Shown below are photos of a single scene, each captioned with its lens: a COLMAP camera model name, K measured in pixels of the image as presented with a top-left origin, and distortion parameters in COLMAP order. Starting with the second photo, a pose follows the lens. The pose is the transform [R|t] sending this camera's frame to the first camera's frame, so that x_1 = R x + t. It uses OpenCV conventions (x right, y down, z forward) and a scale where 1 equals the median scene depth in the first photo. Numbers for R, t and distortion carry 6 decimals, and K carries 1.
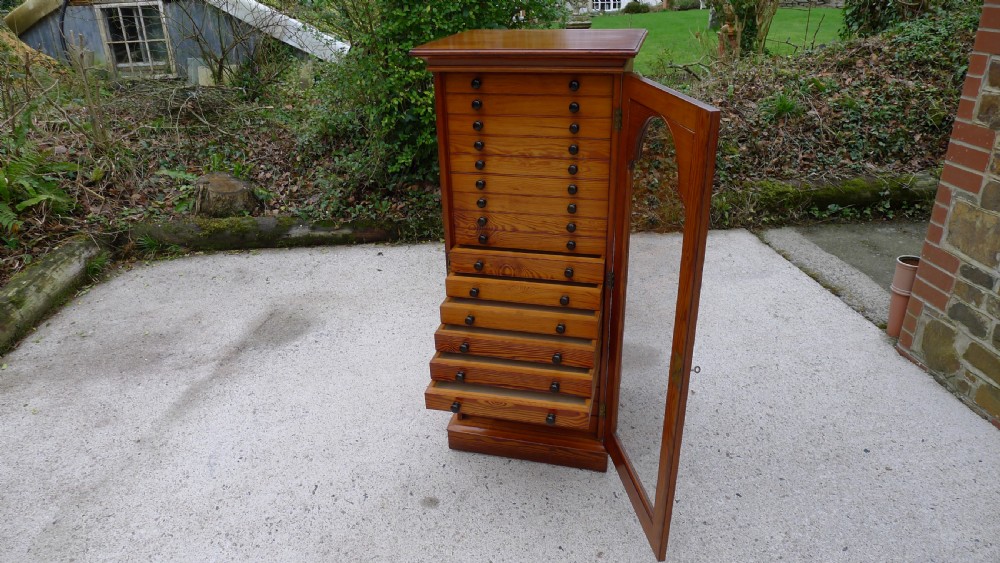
lens RADIAL K [[653.9, 0, 496.6], [0, 653.9, 286.2], [0, 0, 1]] dist [-0.057478, 0.017997]
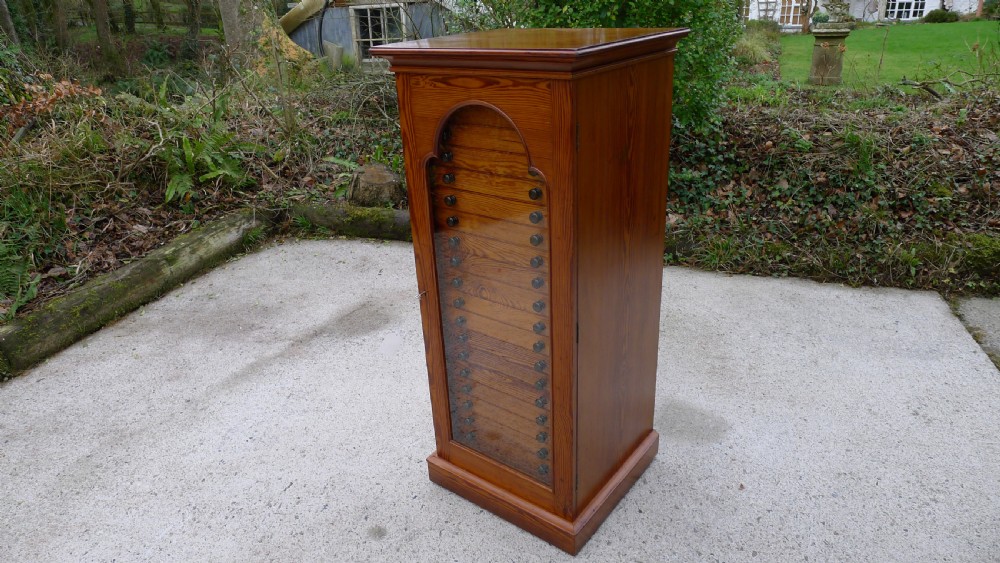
lens RADIAL K [[653.9, 0, 493.8], [0, 653.9, 285.4], [0, 0, 1]] dist [-0.057478, 0.017997]
pose [[0.919921, 0.147128, -0.363454, 0.223259], [-0.150307, 0.988443, 0.019692, -0.040862], [0.362151, 0.036514, 0.931404, 0.118339]]
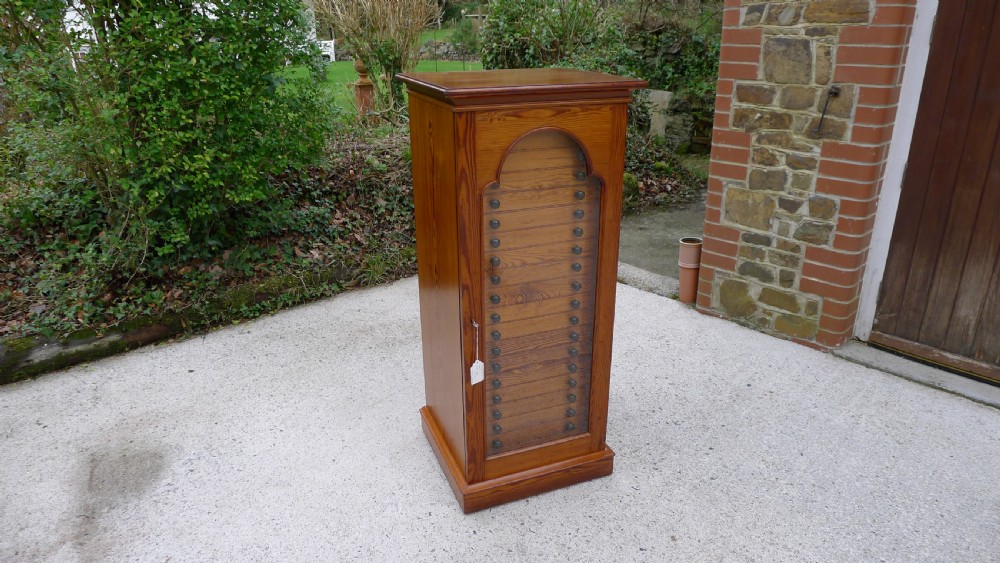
lens RADIAL K [[653.9, 0, 500.1], [0, 653.9, 281.3], [0, 0, 1]] dist [-0.057478, 0.017997]
pose [[0.808413, -0.198360, 0.554186, -0.348020], [0.244648, 0.969562, -0.009841, -0.036369], [-0.535365, 0.143536, 0.832335, 0.116215]]
